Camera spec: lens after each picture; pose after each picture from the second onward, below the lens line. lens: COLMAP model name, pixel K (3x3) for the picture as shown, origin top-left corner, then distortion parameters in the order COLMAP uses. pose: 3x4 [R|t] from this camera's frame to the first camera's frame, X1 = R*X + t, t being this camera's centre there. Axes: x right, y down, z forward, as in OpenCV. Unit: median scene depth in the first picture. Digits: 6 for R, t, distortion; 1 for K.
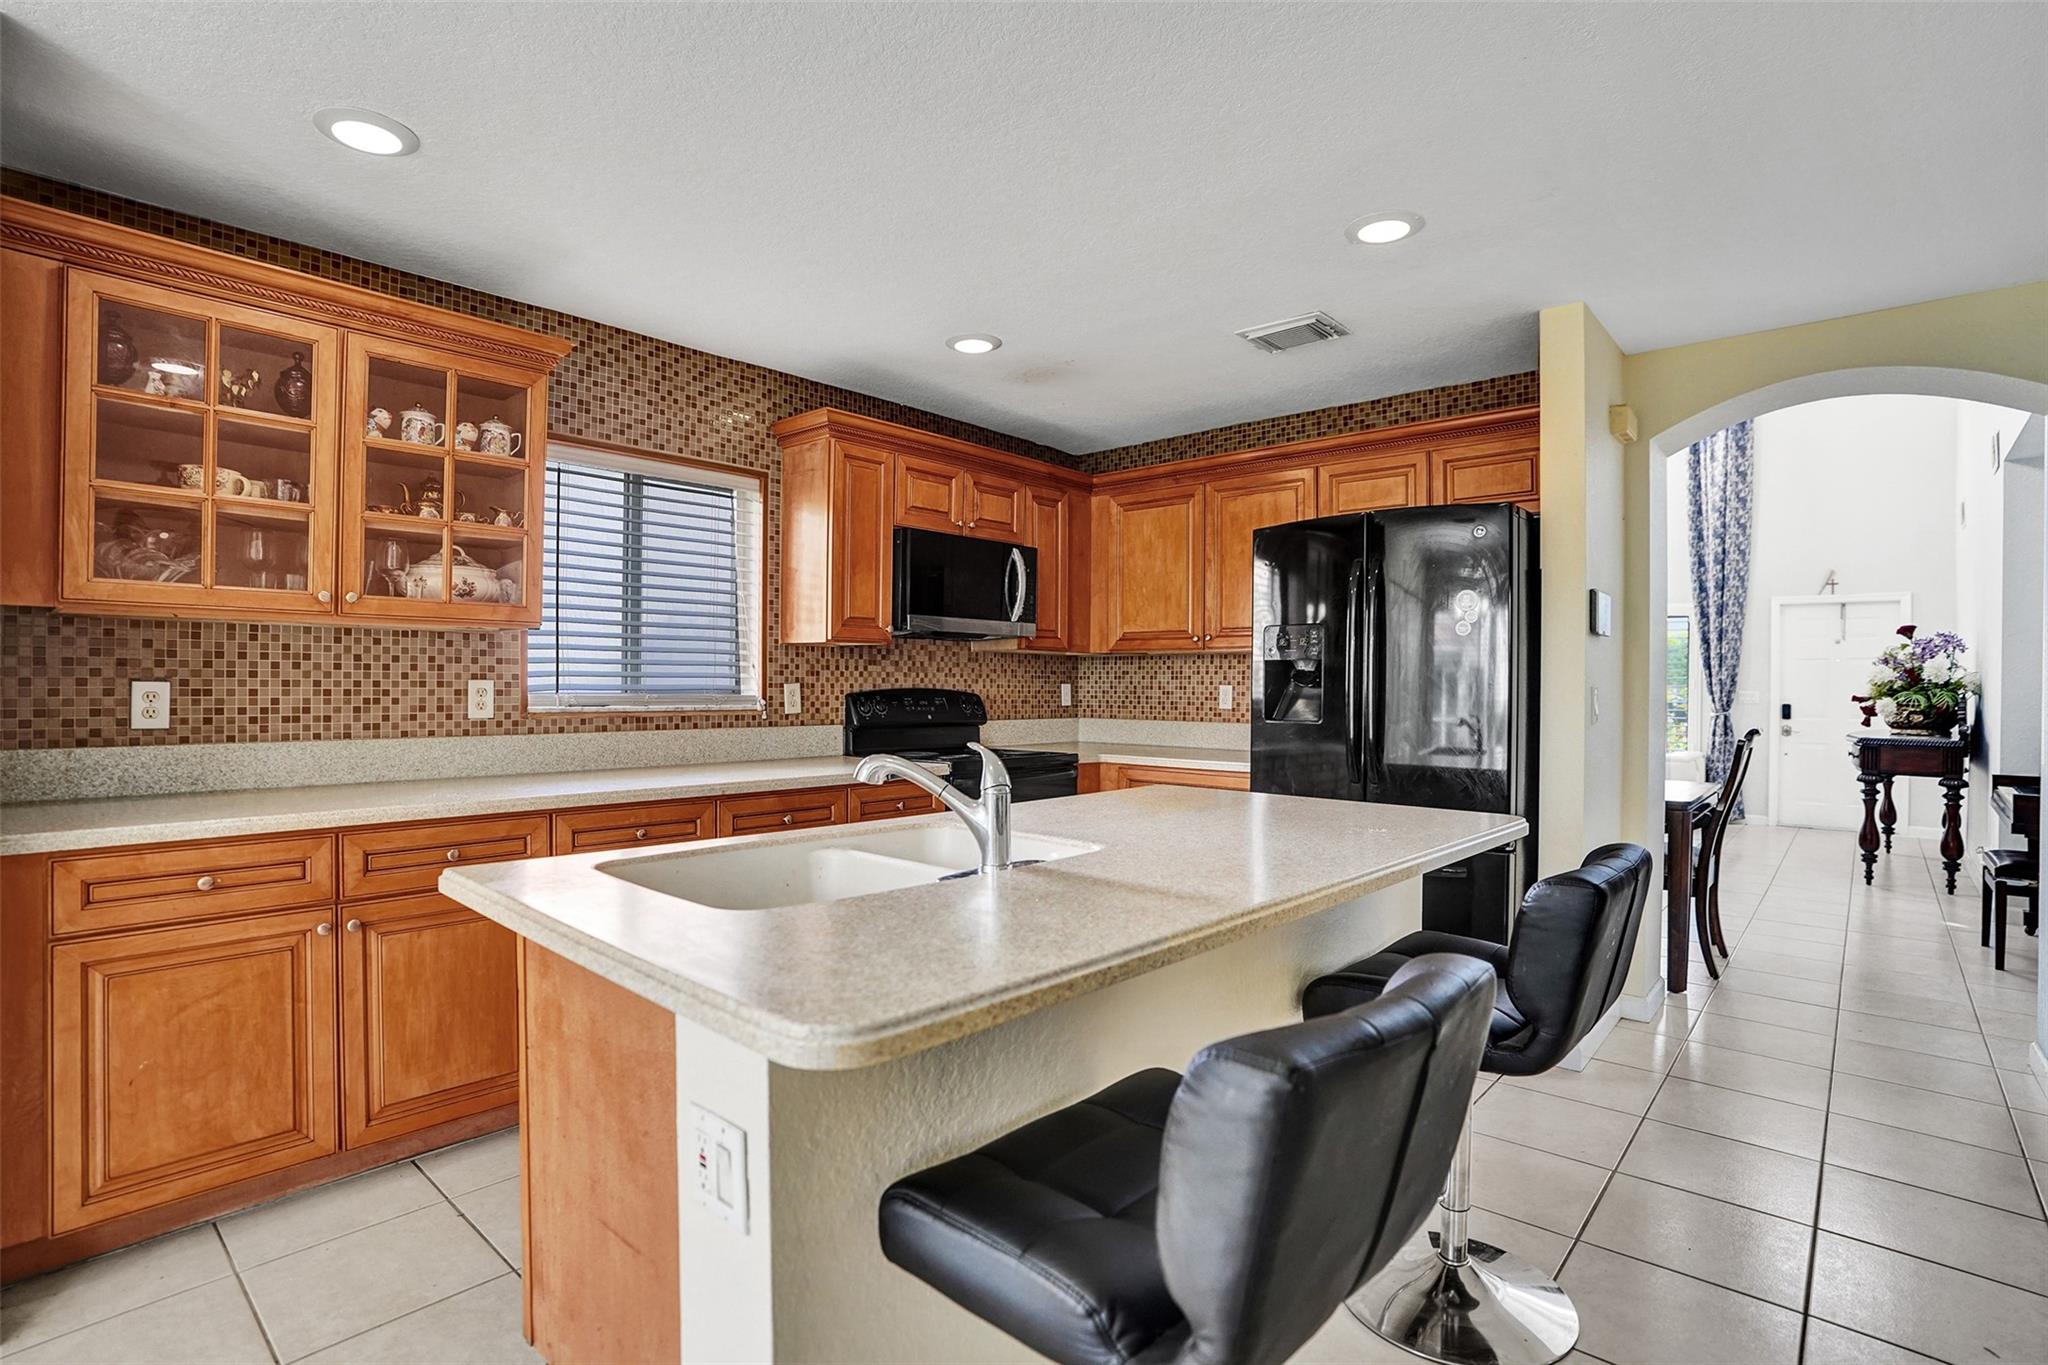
lens RADIAL K [[986.5, 0, 1017.5], [0, 986.5, 687.2], [0, 0, 1]] dist [-0.062147, 0.020642]
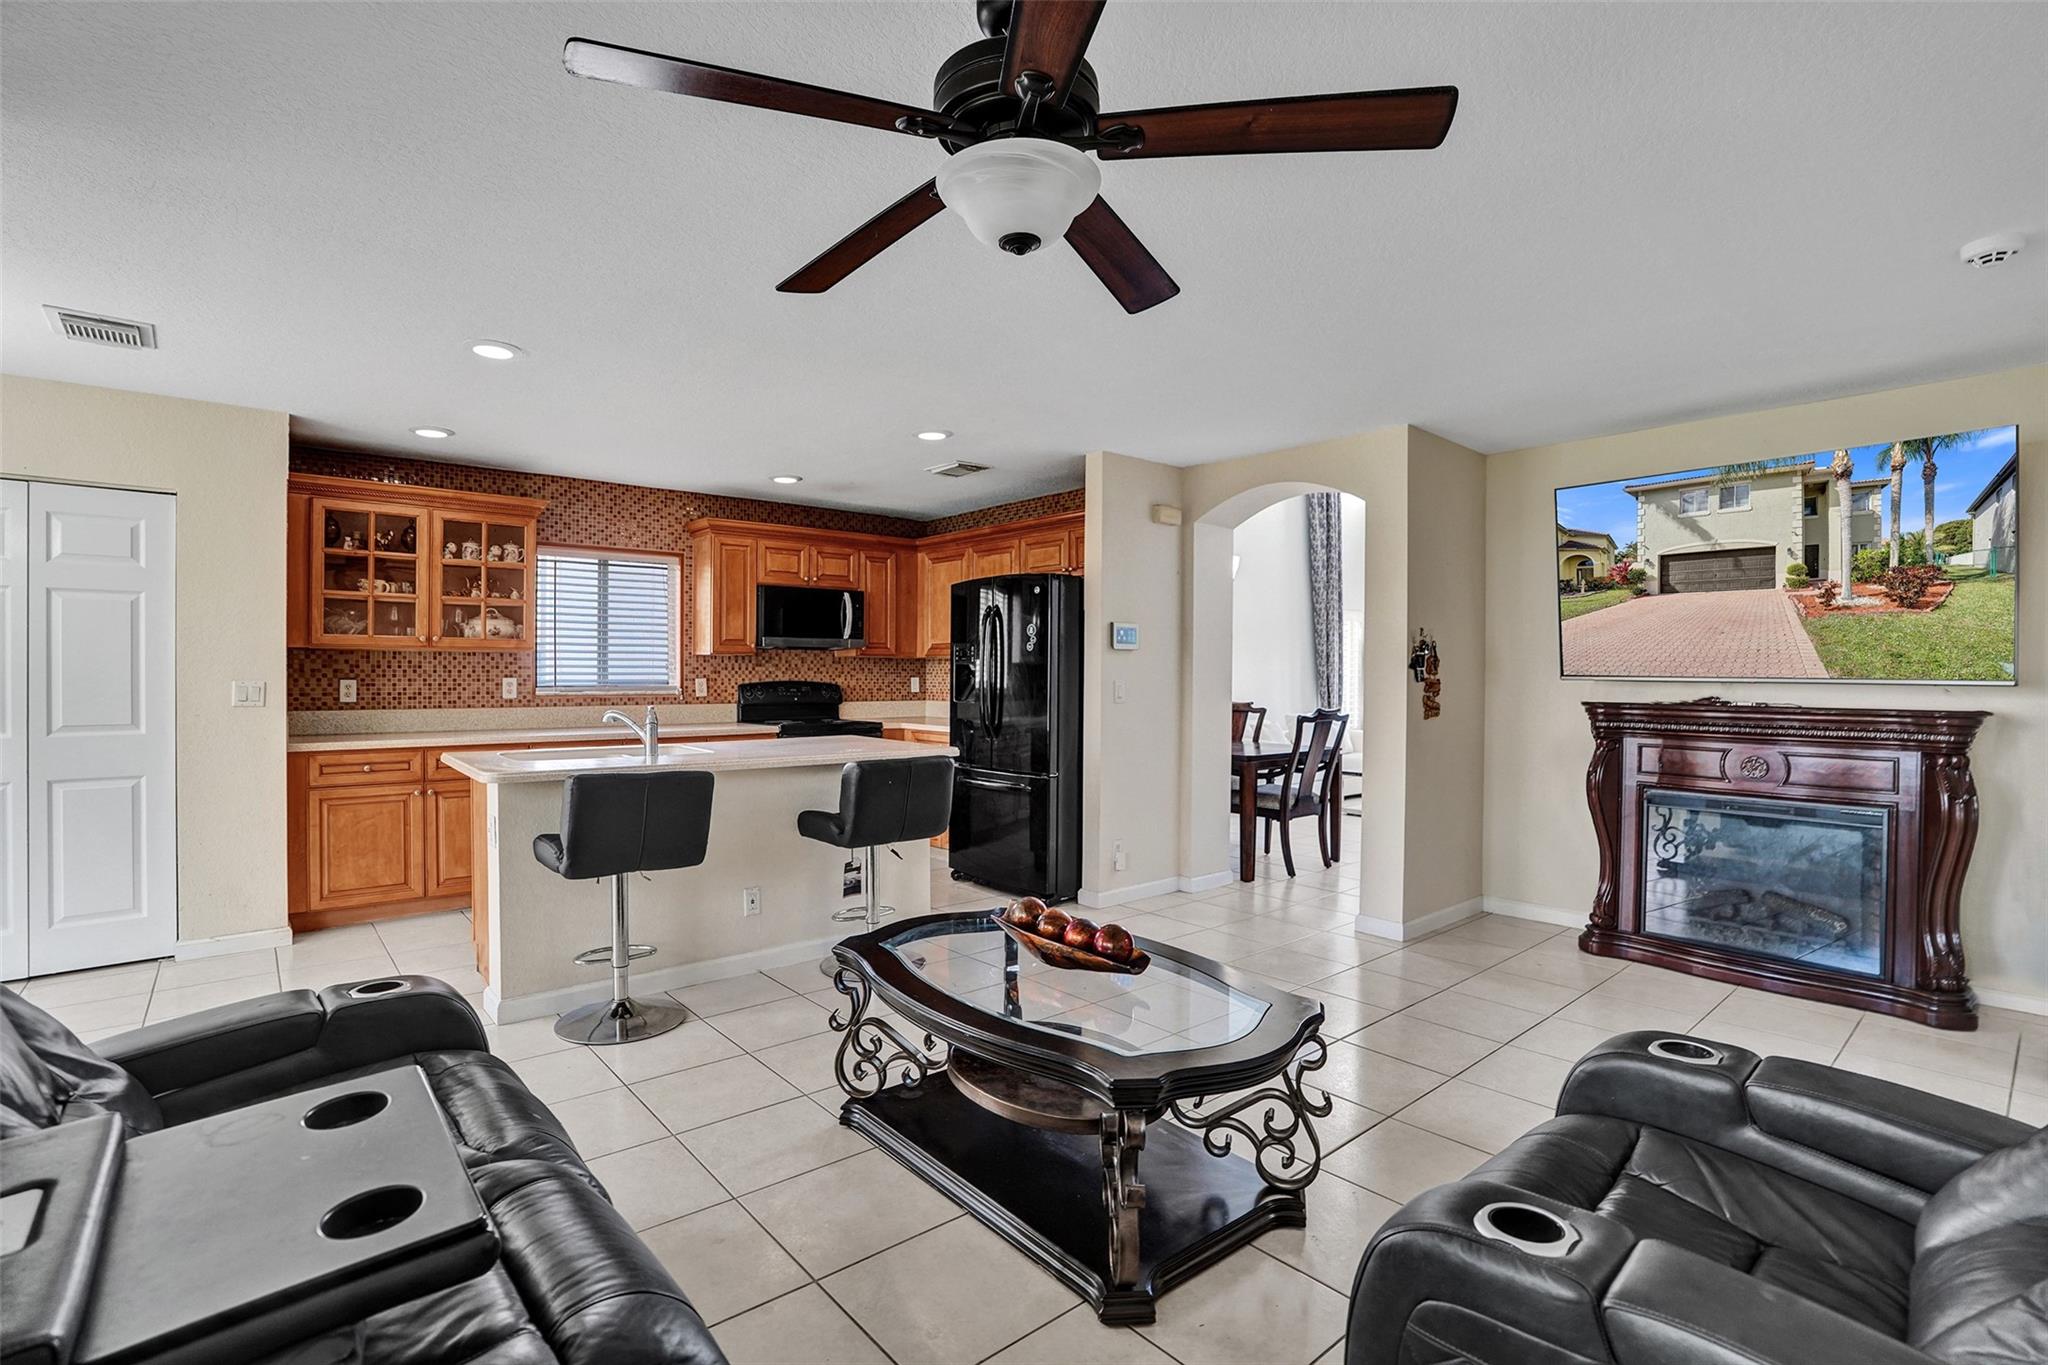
lens RADIAL K [[952.4, 0, 985.7], [0, 952.4, 678.1], [0, 0, 1]] dist [-0.009016, -0.029892]
pose [[0.987360, -0.001427, -0.158486, 0.573775], [0.001819, 0.999996, 0.002327, -0.008331], [0.158482, -0.002586, 0.987359, -0.591179]]
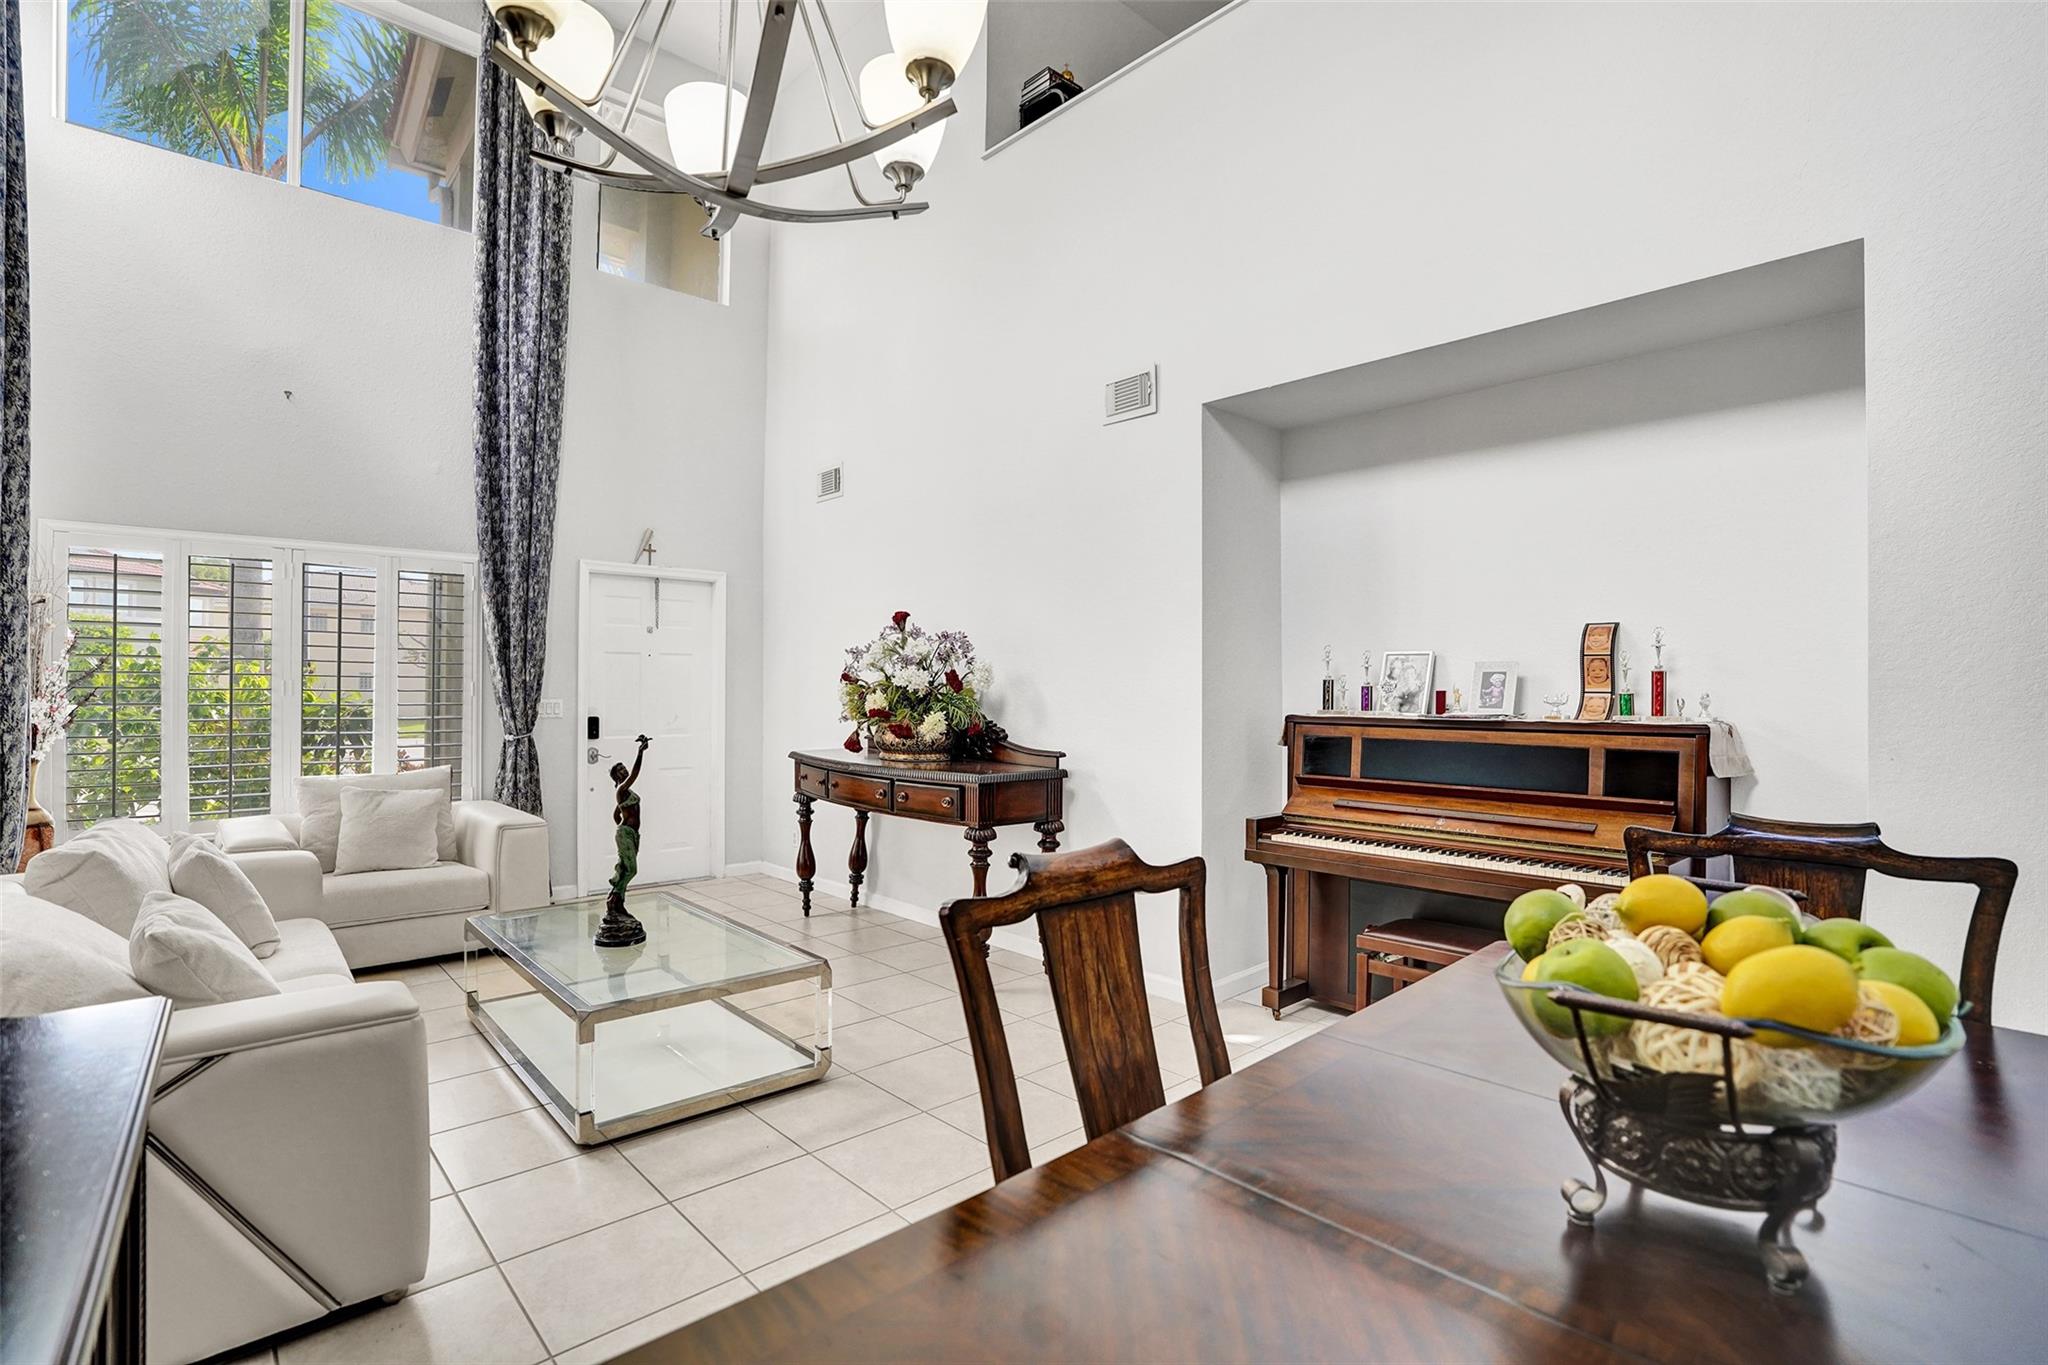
lens RADIAL K [[976.0, 0, 1007.3], [0, 976.0, 701.1], [0, 0, 1]] dist [-0.080871, 0.028825]
pose [[0.074324, -0.022043, 0.996991, 0.337207], [-0.002517, 0.999748, 0.022292, -0.025853], [-0.997231, -0.004166, 0.074249, 1.616691]]
